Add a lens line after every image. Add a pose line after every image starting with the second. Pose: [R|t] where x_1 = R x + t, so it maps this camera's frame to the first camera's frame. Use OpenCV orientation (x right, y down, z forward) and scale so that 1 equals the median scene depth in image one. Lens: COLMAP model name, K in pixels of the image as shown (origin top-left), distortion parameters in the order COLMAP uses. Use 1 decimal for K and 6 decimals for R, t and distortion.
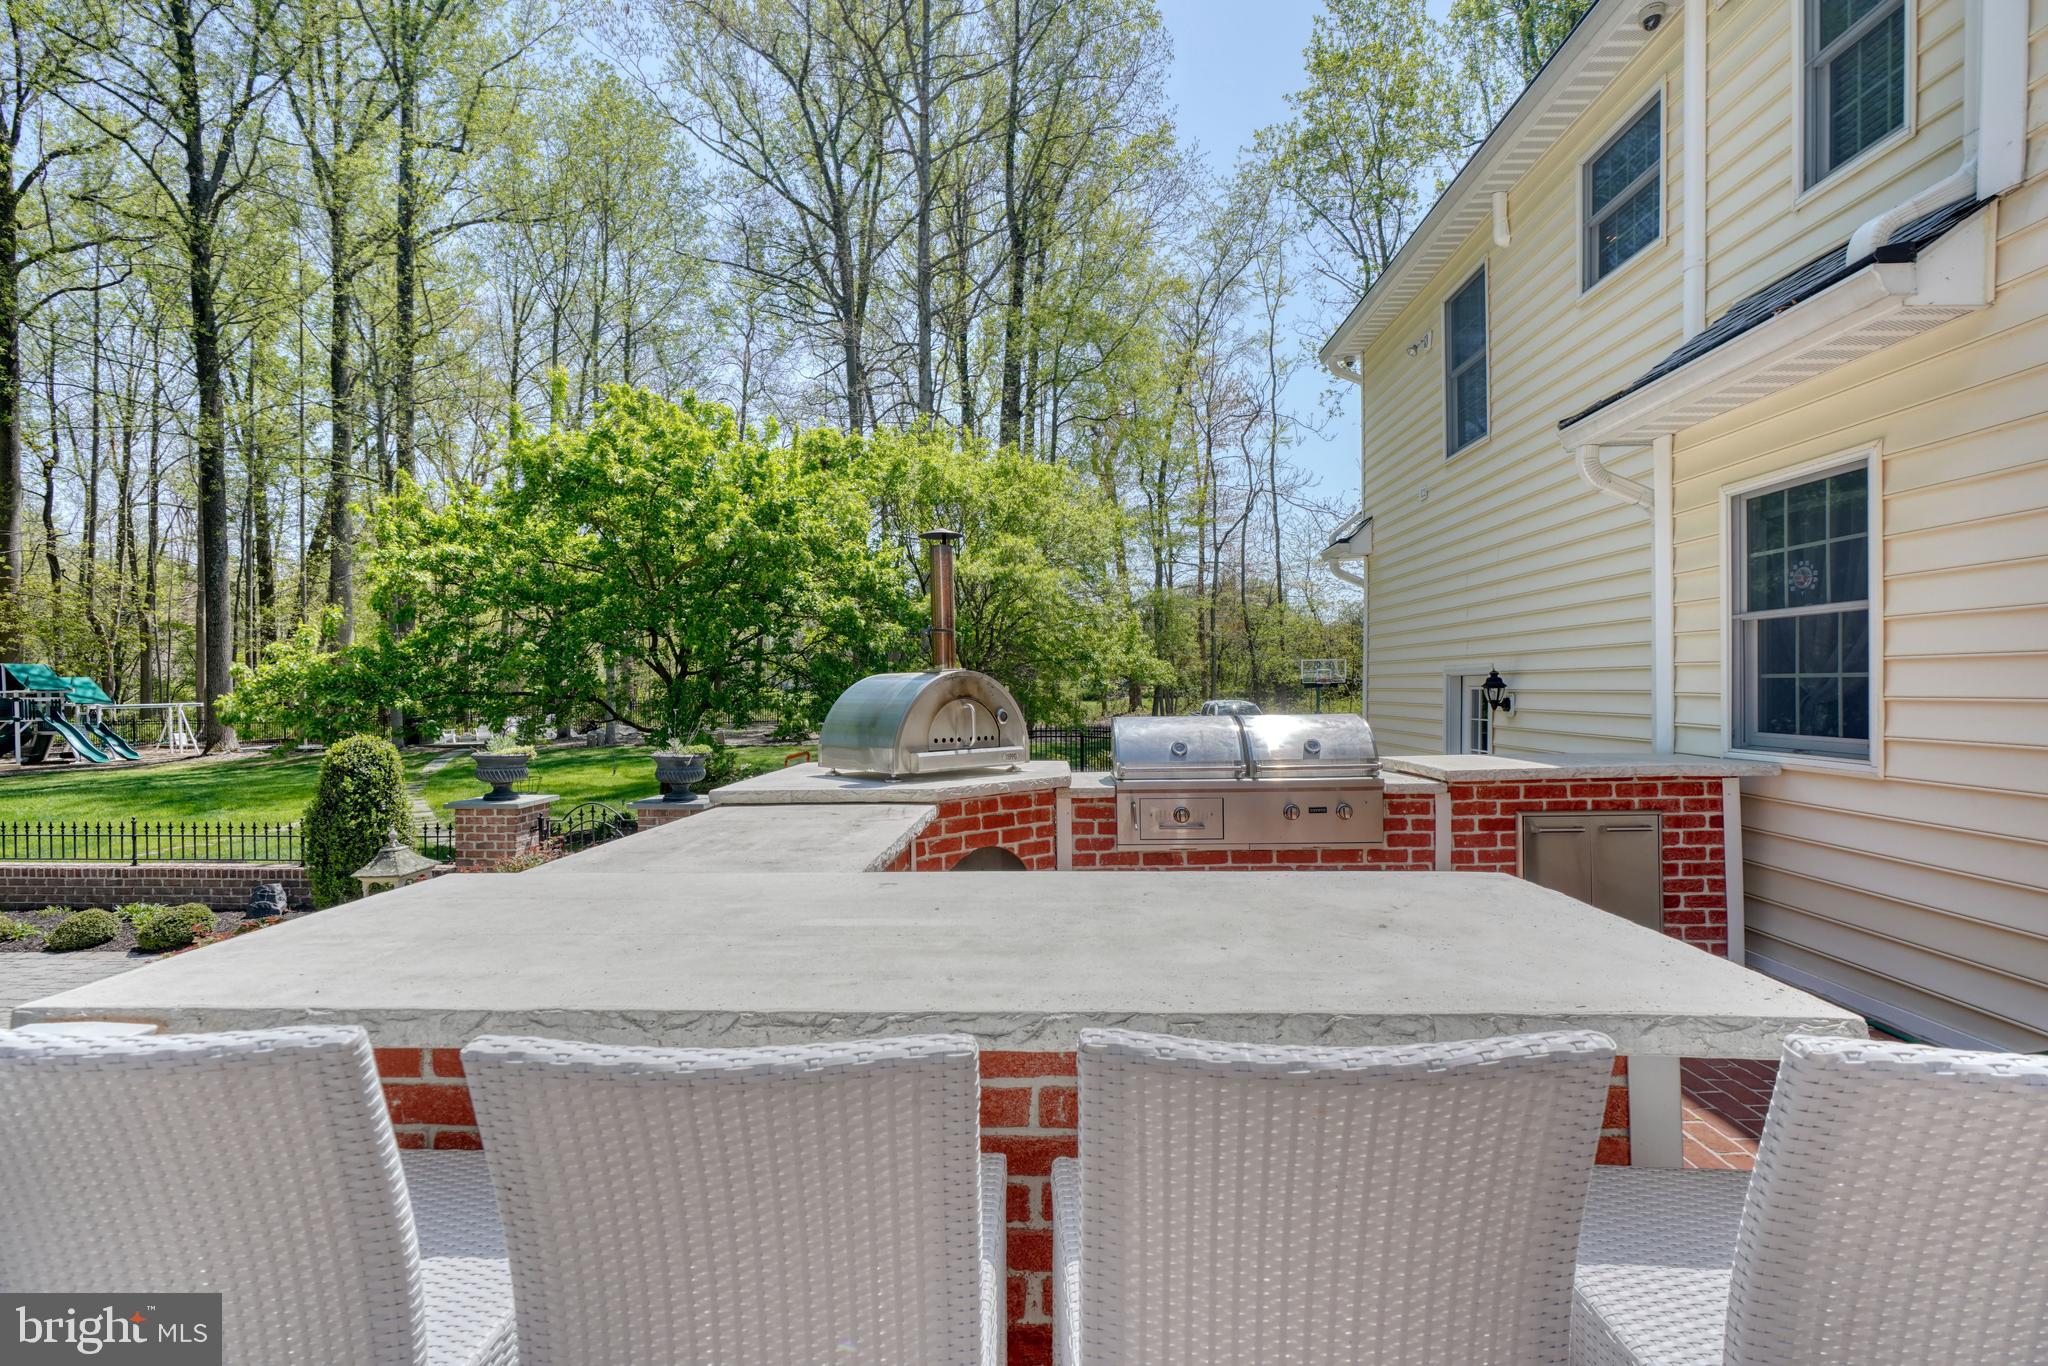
lens RADIAL K [[919.9, 0, 1013.0], [0, 919.9, 698.4], [0, 0, 1]] dist [-0.014001, -0.000175]
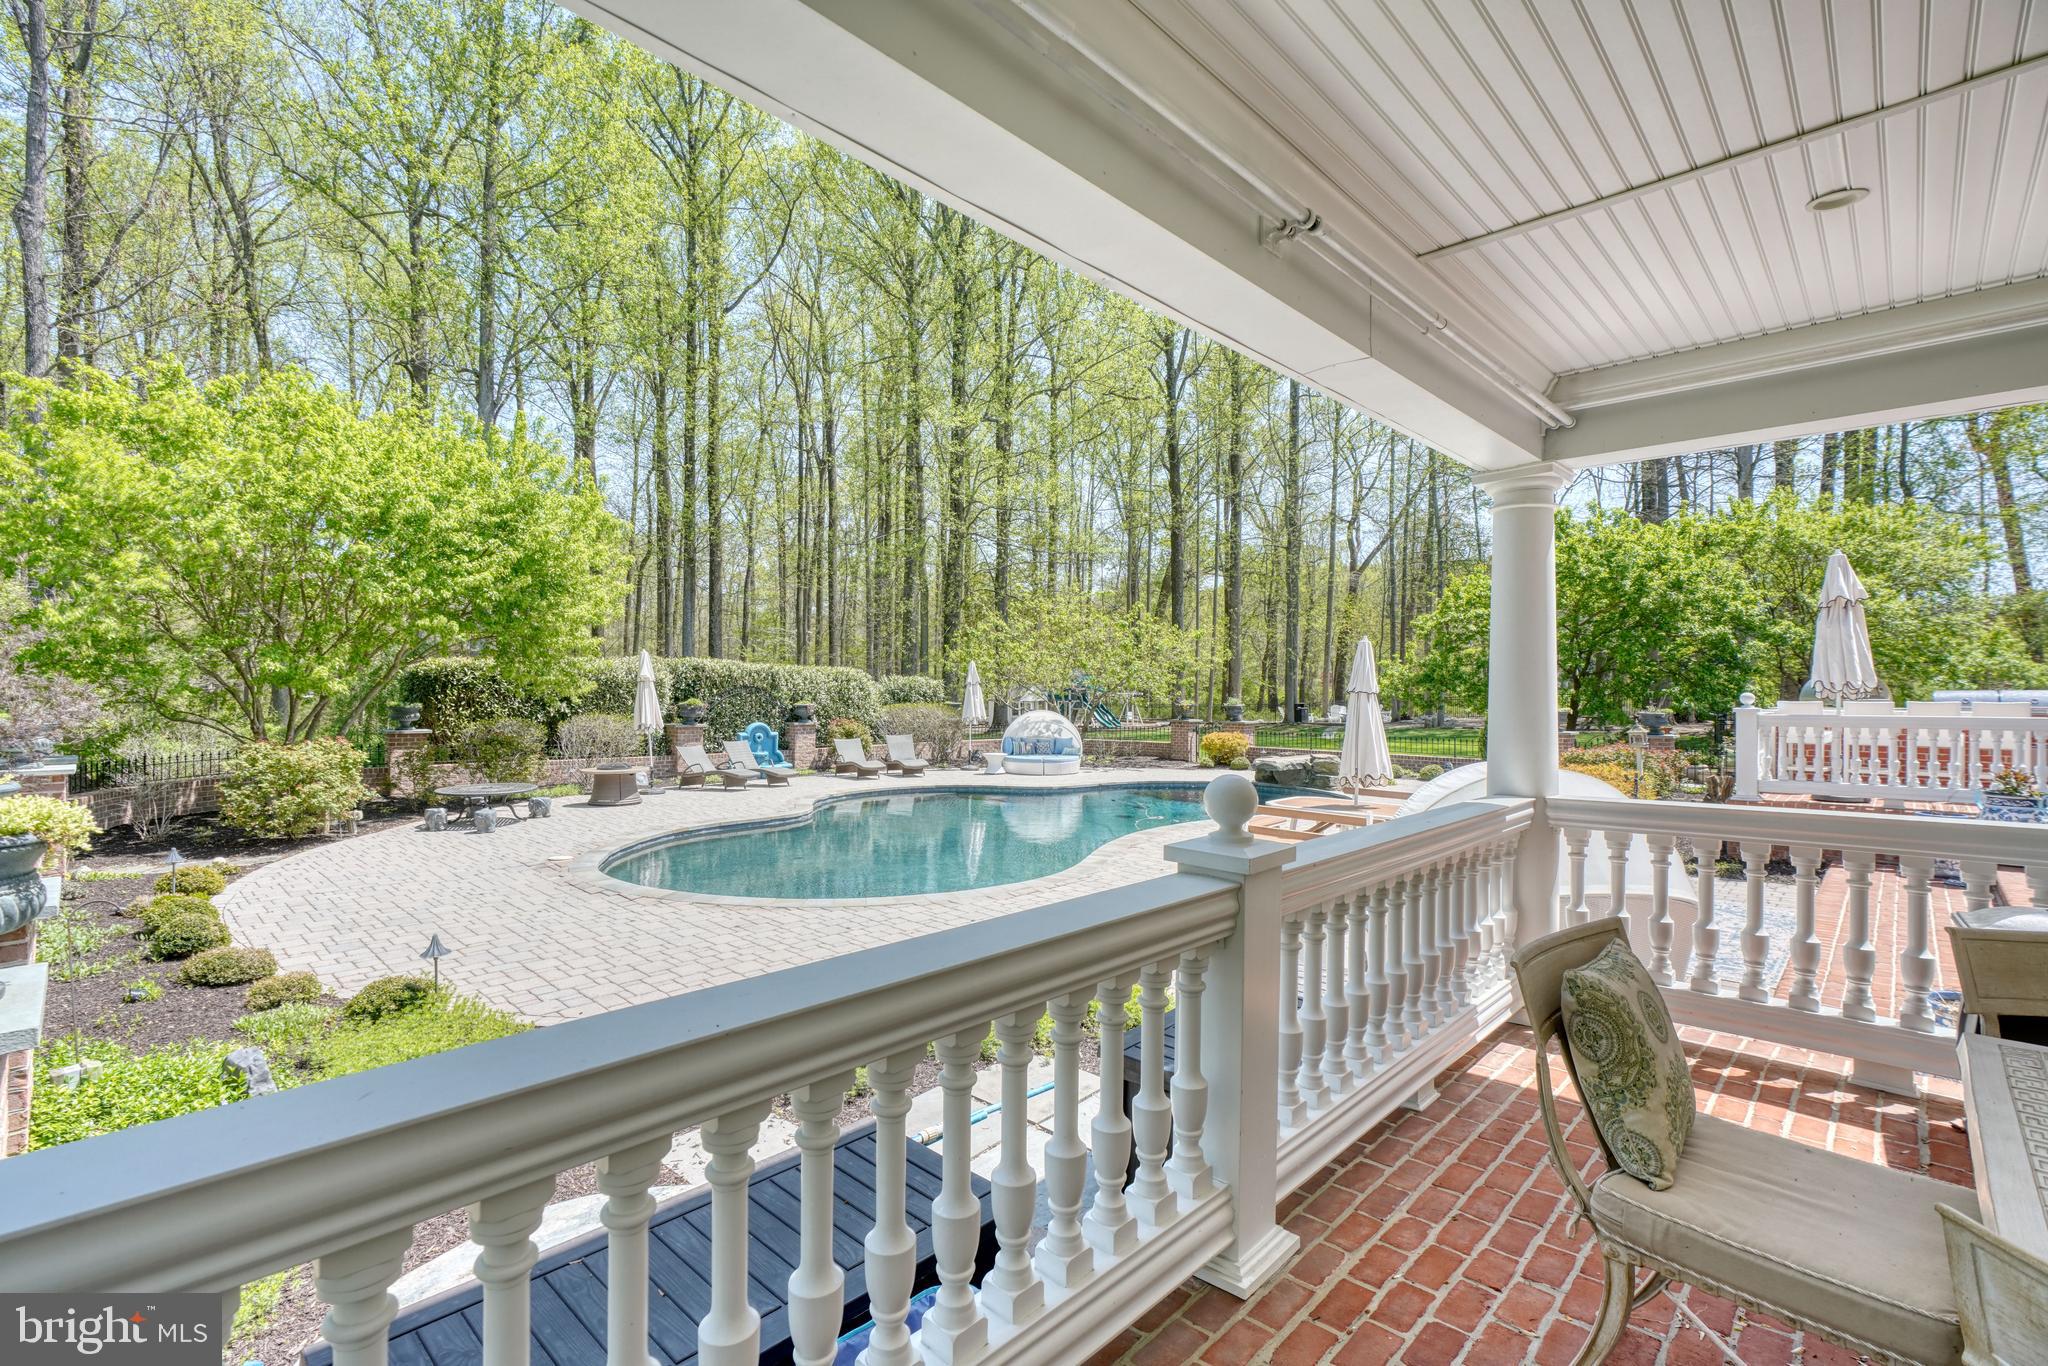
lens RADIAL K [[919.9, 0, 1013.0], [0, 919.9, 698.4], [0, 0, 1]] dist [-0.014001, -0.000175]
pose [[0.736820, 0.010649, -0.676005, -0.014793], [-0.015855, 0.999873, -0.001530, 0.035691], [0.675903, 0.011846, 0.736896, -0.963539]]
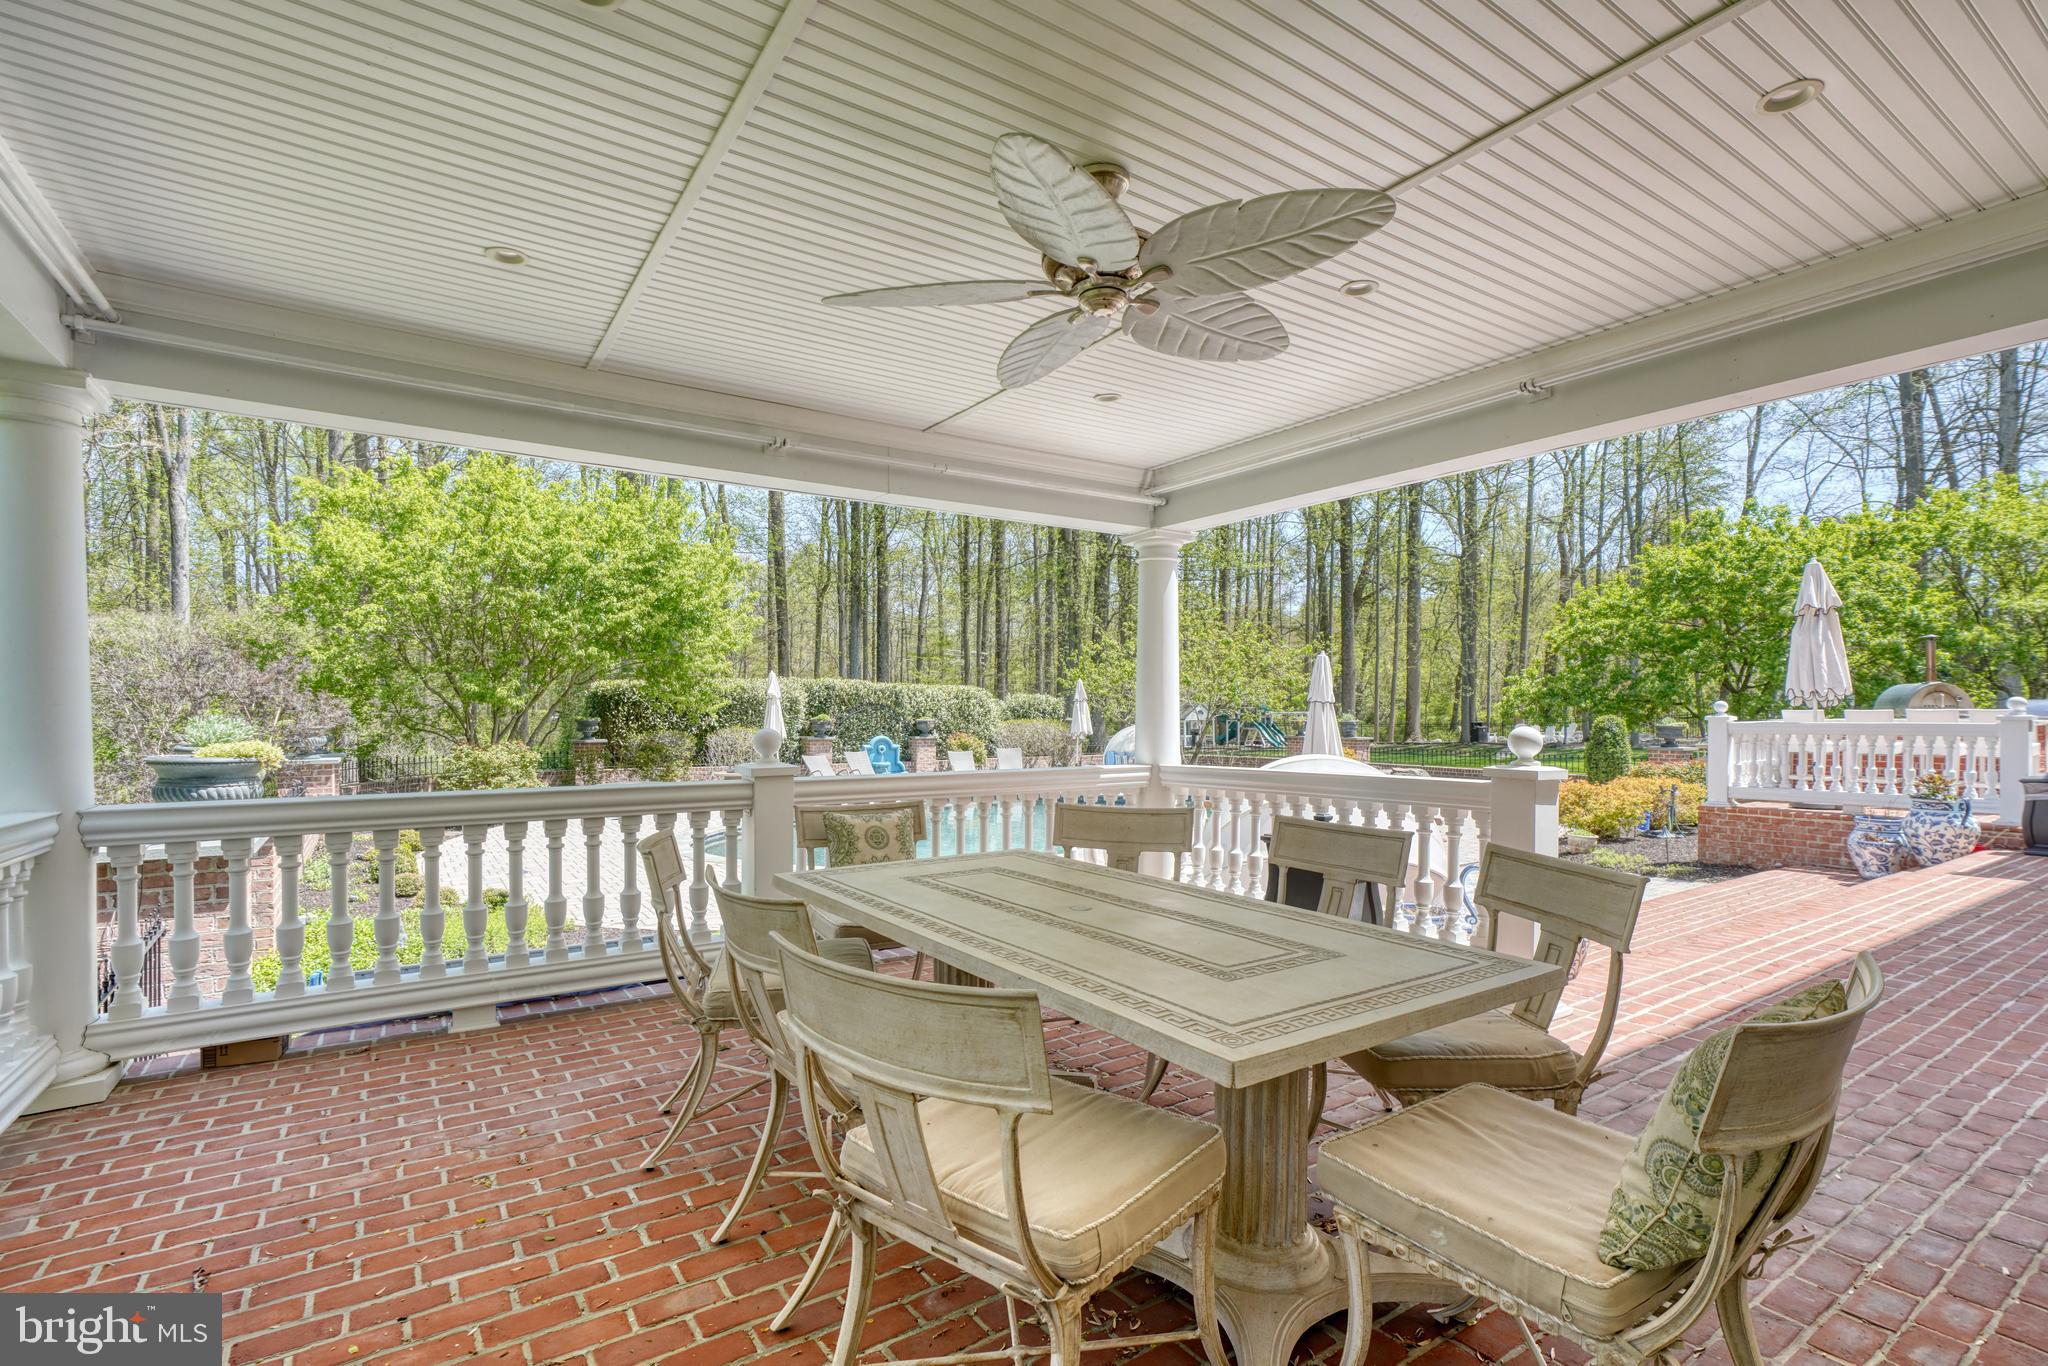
lens RADIAL K [[939.8, 0, 1031.4], [0, 939.8, 718.3], [0, 0, 1]] dist [0.002146, 0.000352]
pose [[0.592748, 0.008710, -0.805341, 0.203953], [-0.015086, 0.999886, -0.000290, 0.043376], [0.805247, 0.012321, 0.592812, -0.937027]]
